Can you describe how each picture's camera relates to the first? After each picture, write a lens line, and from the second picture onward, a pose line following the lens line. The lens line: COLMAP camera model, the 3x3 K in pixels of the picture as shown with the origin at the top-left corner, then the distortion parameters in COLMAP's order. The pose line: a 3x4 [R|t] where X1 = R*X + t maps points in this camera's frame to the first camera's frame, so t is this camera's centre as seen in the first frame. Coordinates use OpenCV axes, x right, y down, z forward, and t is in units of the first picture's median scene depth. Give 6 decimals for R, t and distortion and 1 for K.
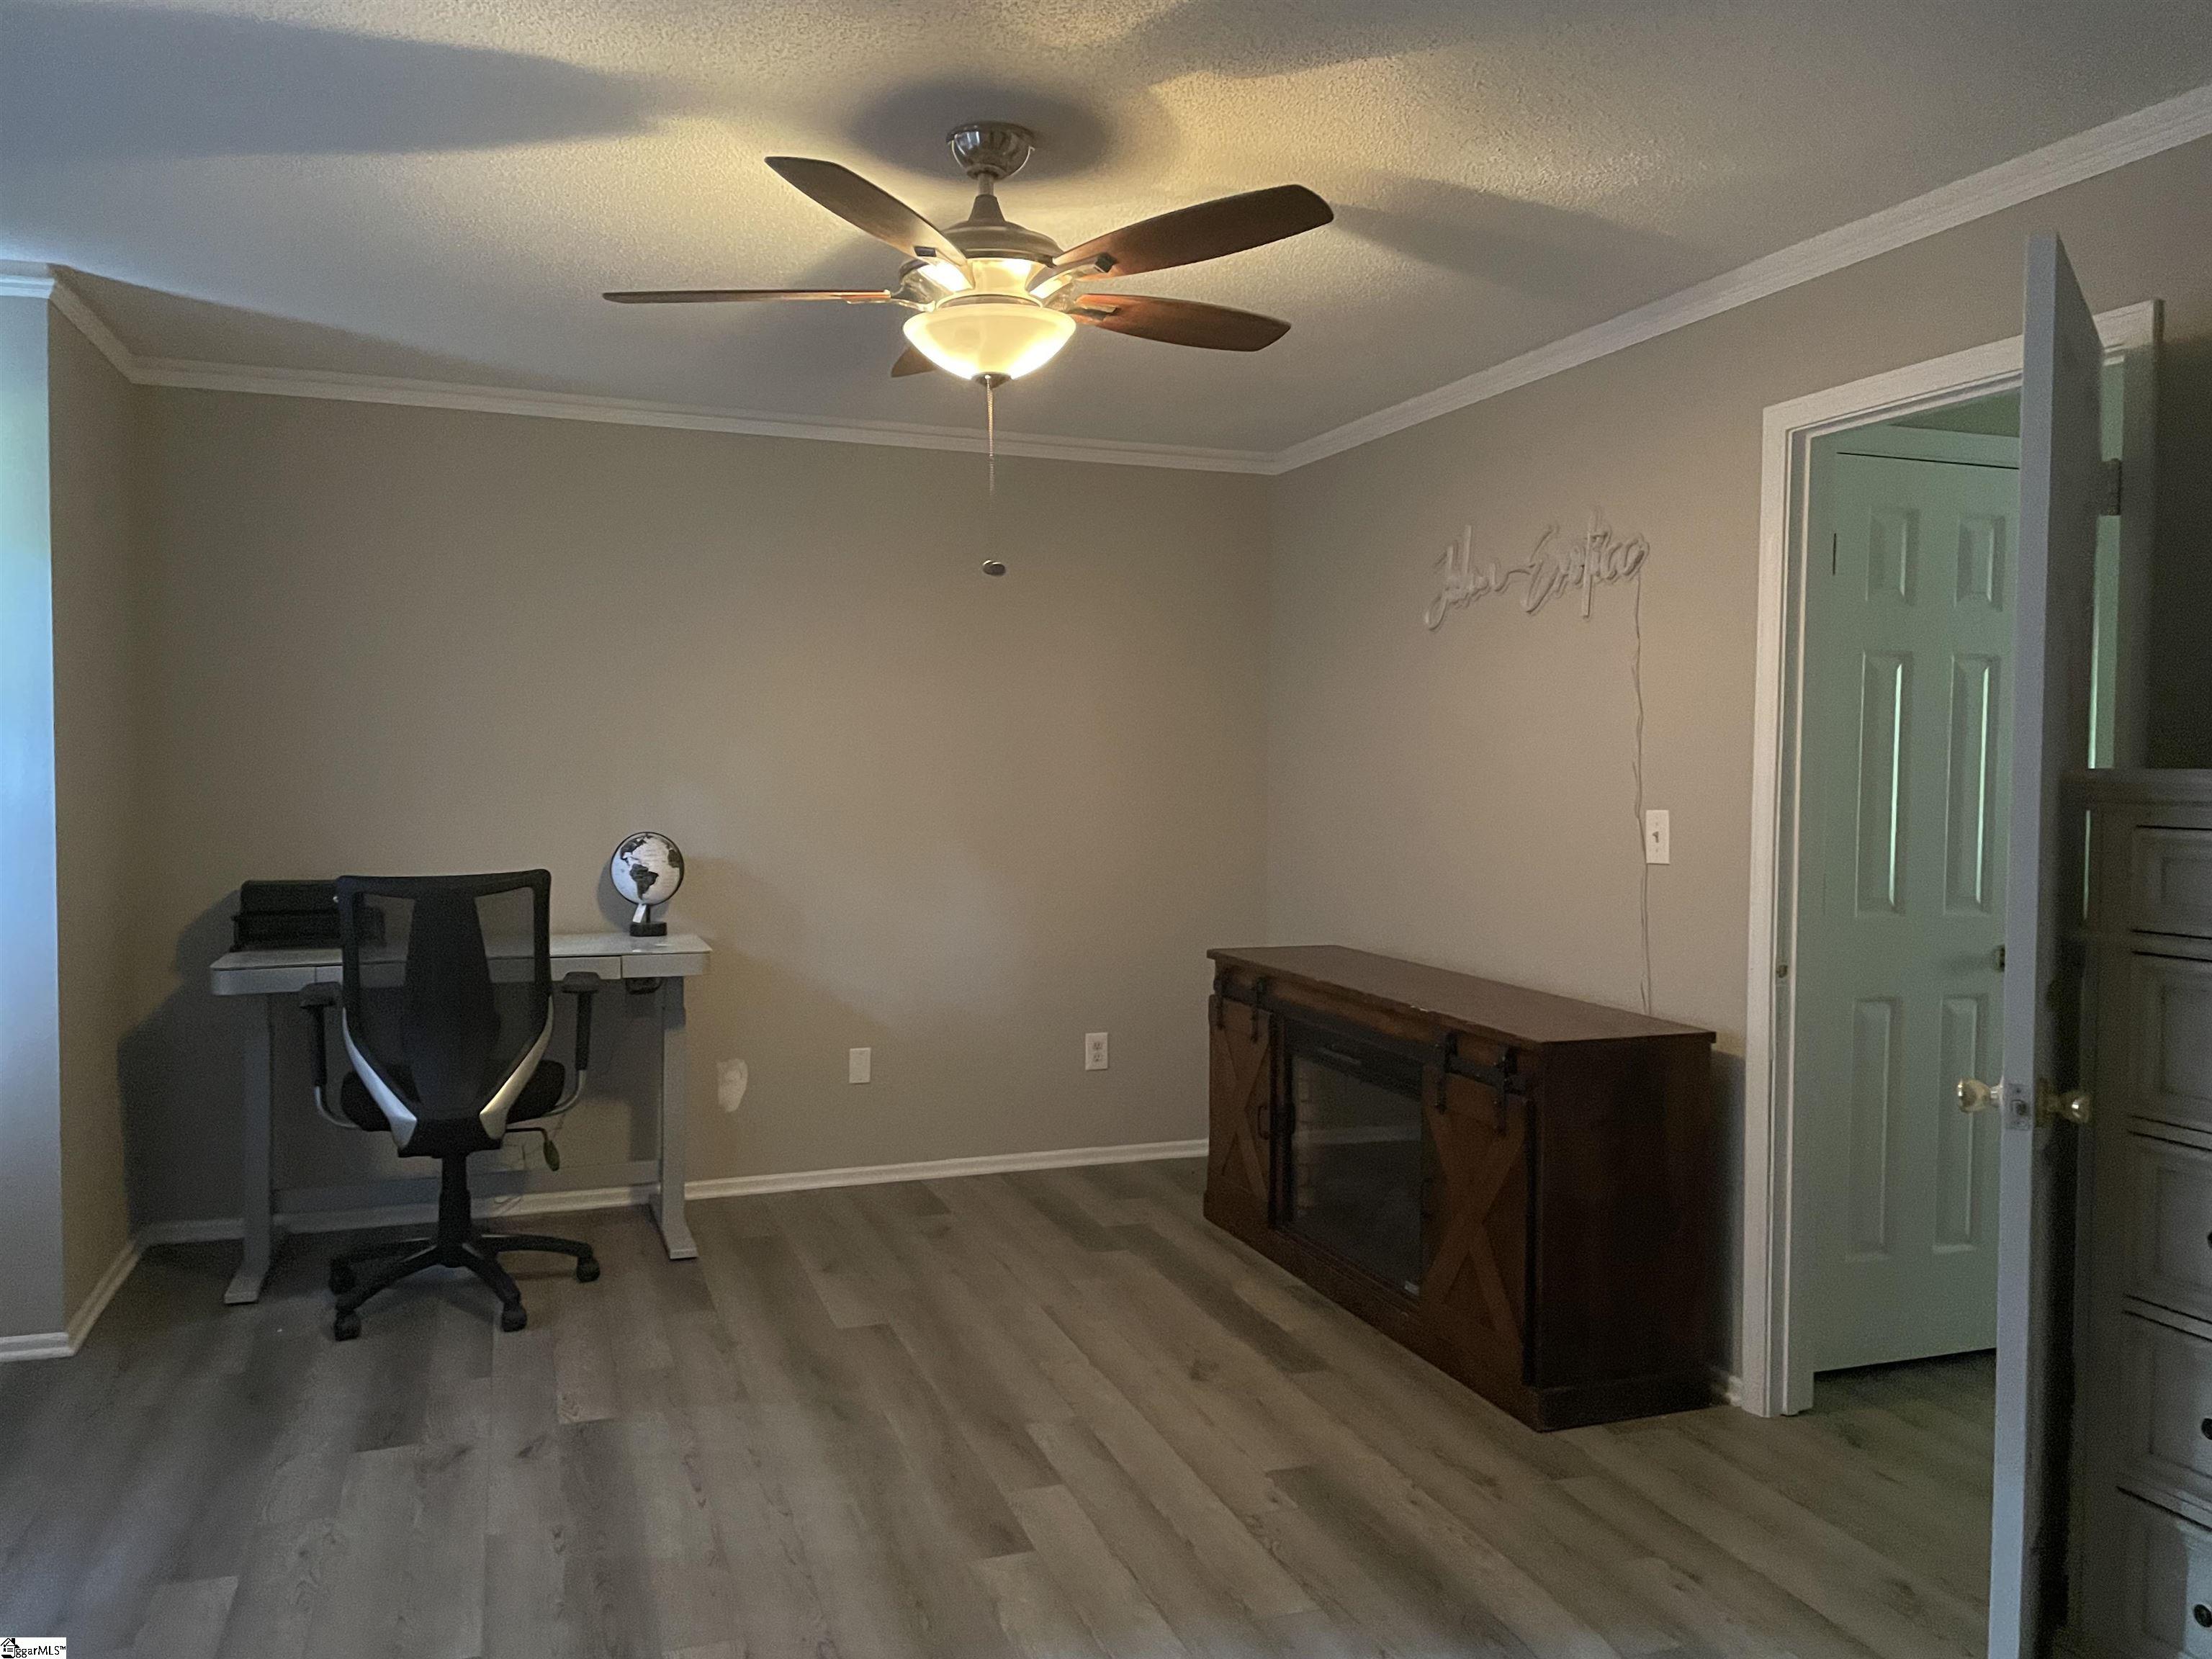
lens RADIAL K [[1670.6, 0, 1106.1], [0, 1670.6, 827.7], [0, 0, 1]] dist [0.011393, 0.001330]
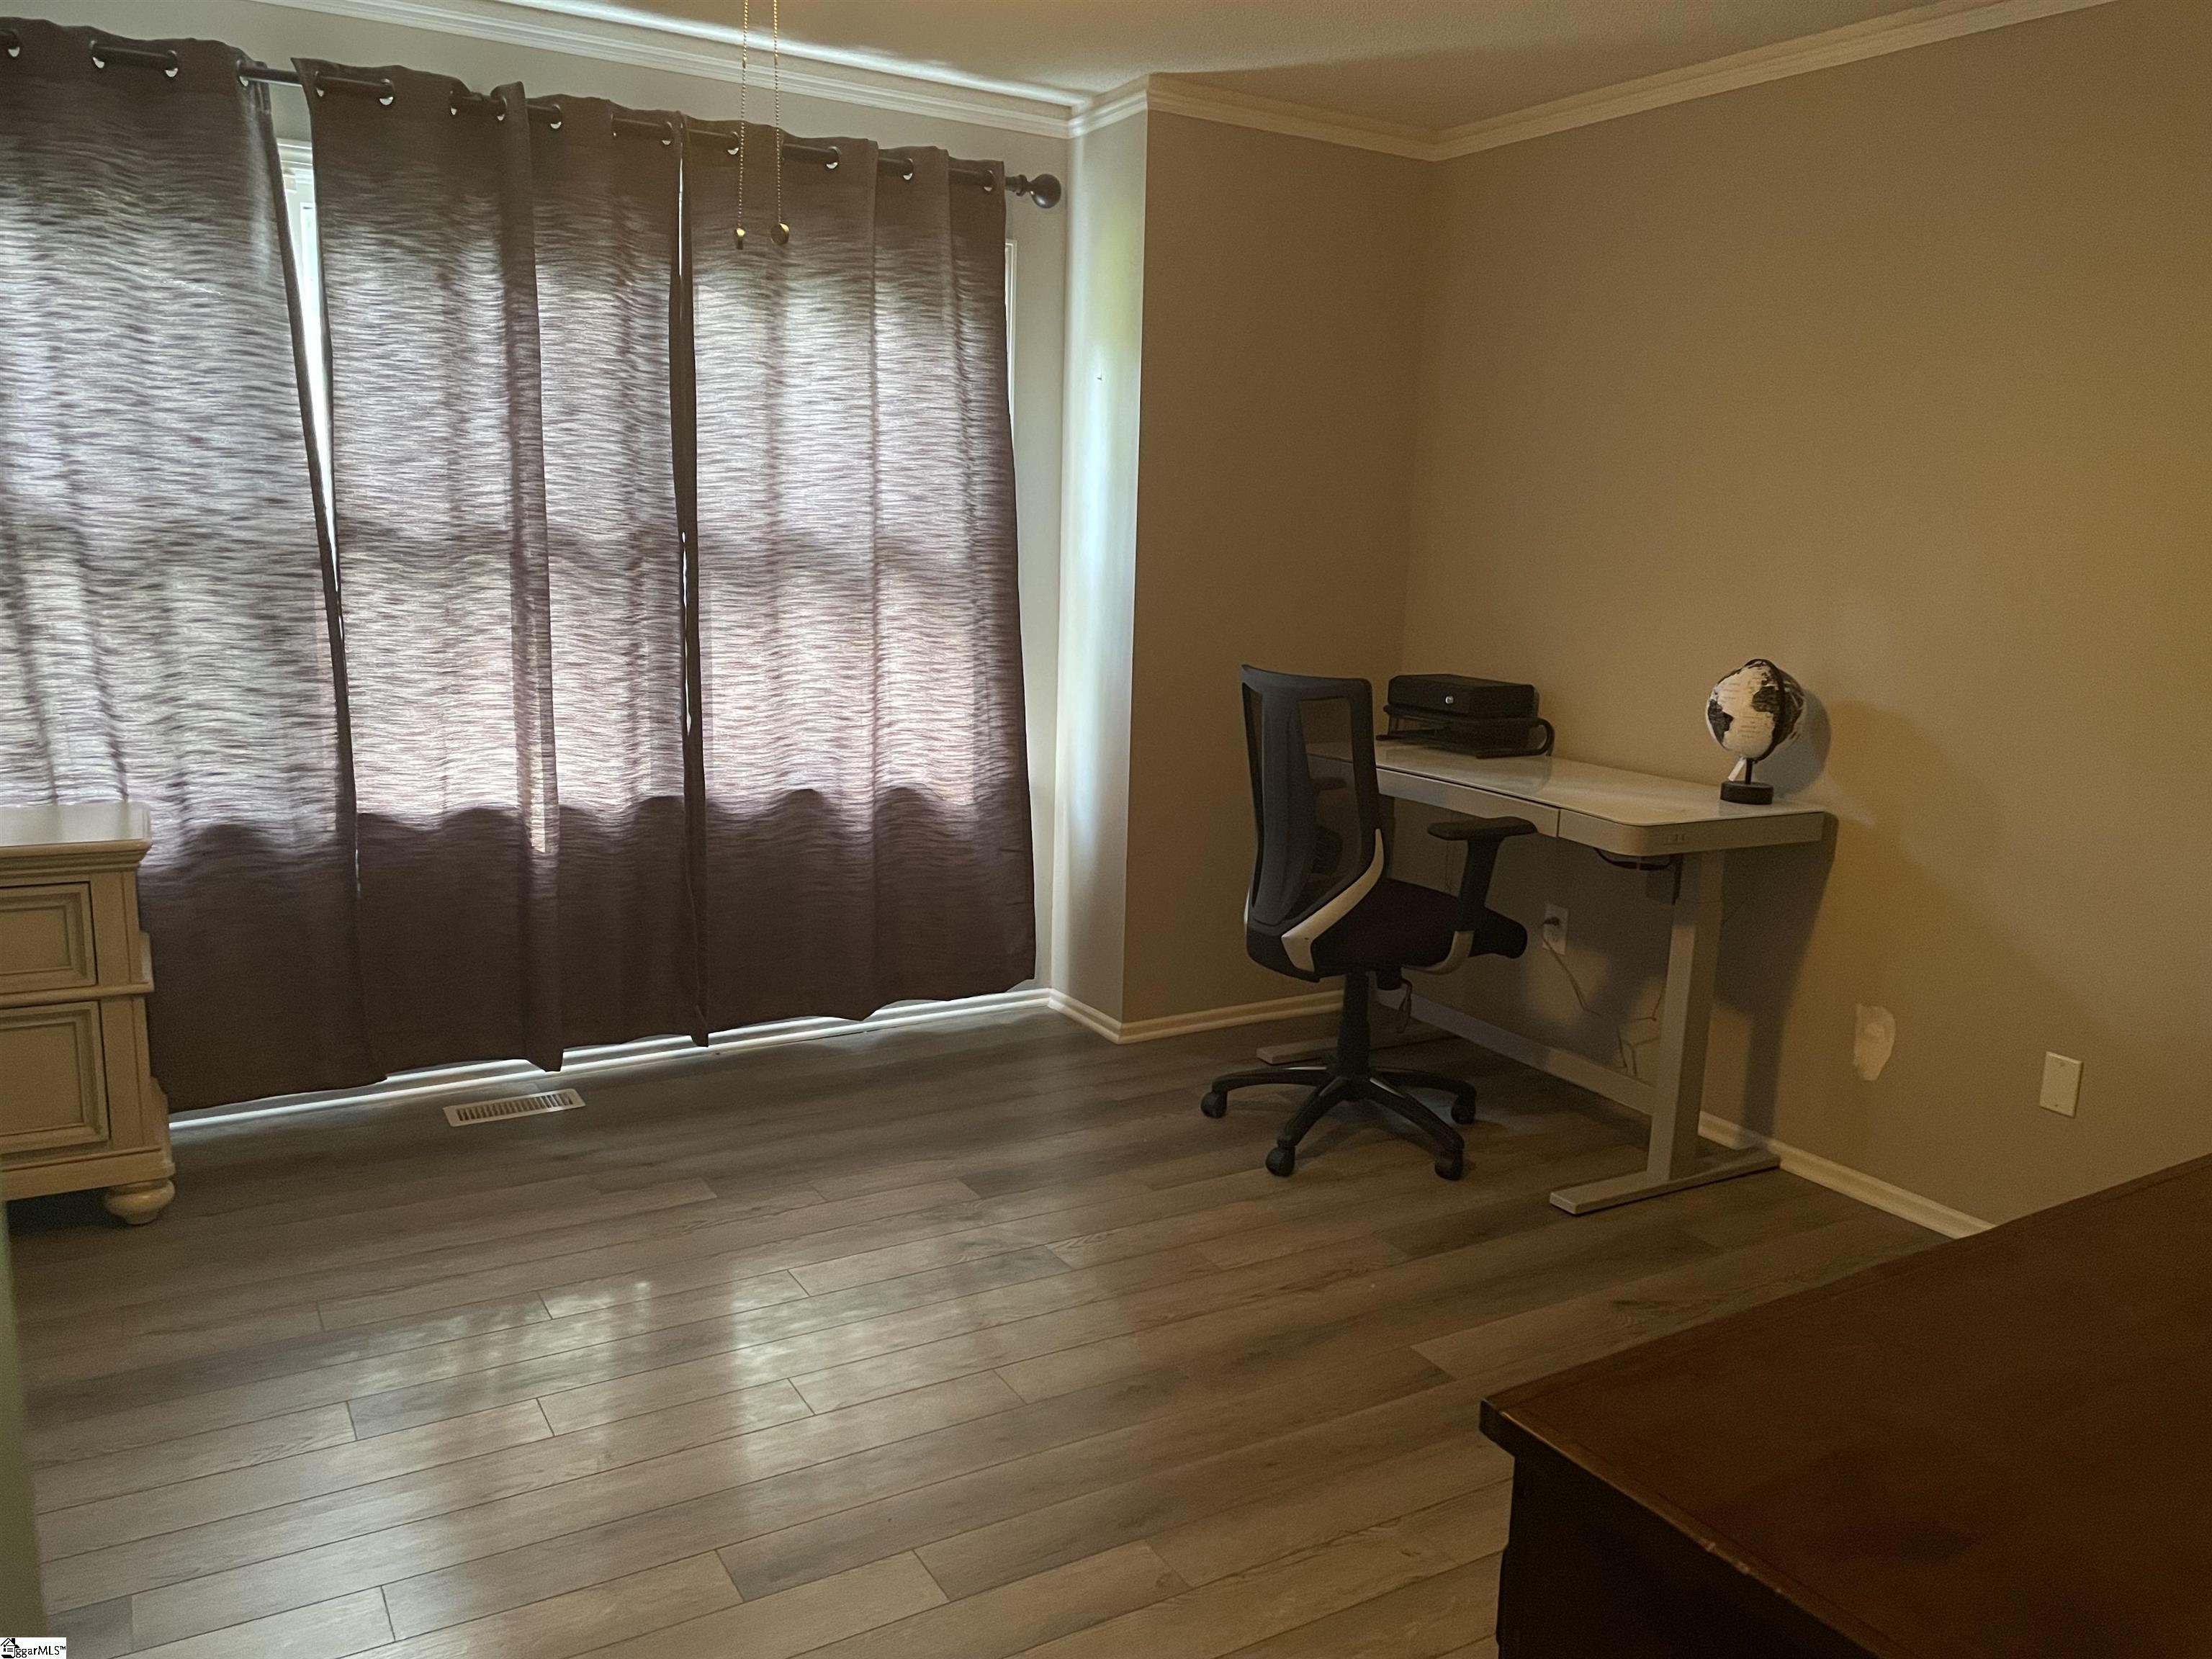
lens RADIAL K [[1670.6, 0, 1103.8], [0, 1670.6, 831.4], [0, 0, 1]] dist [0.011393, 0.001330]
pose [[0.185142, 0.186589, -0.964835, 0.385109], [-0.072106, 0.981742, 0.176022, -0.031210], [0.980063, 0.036981, 0.195216, 0.583275]]
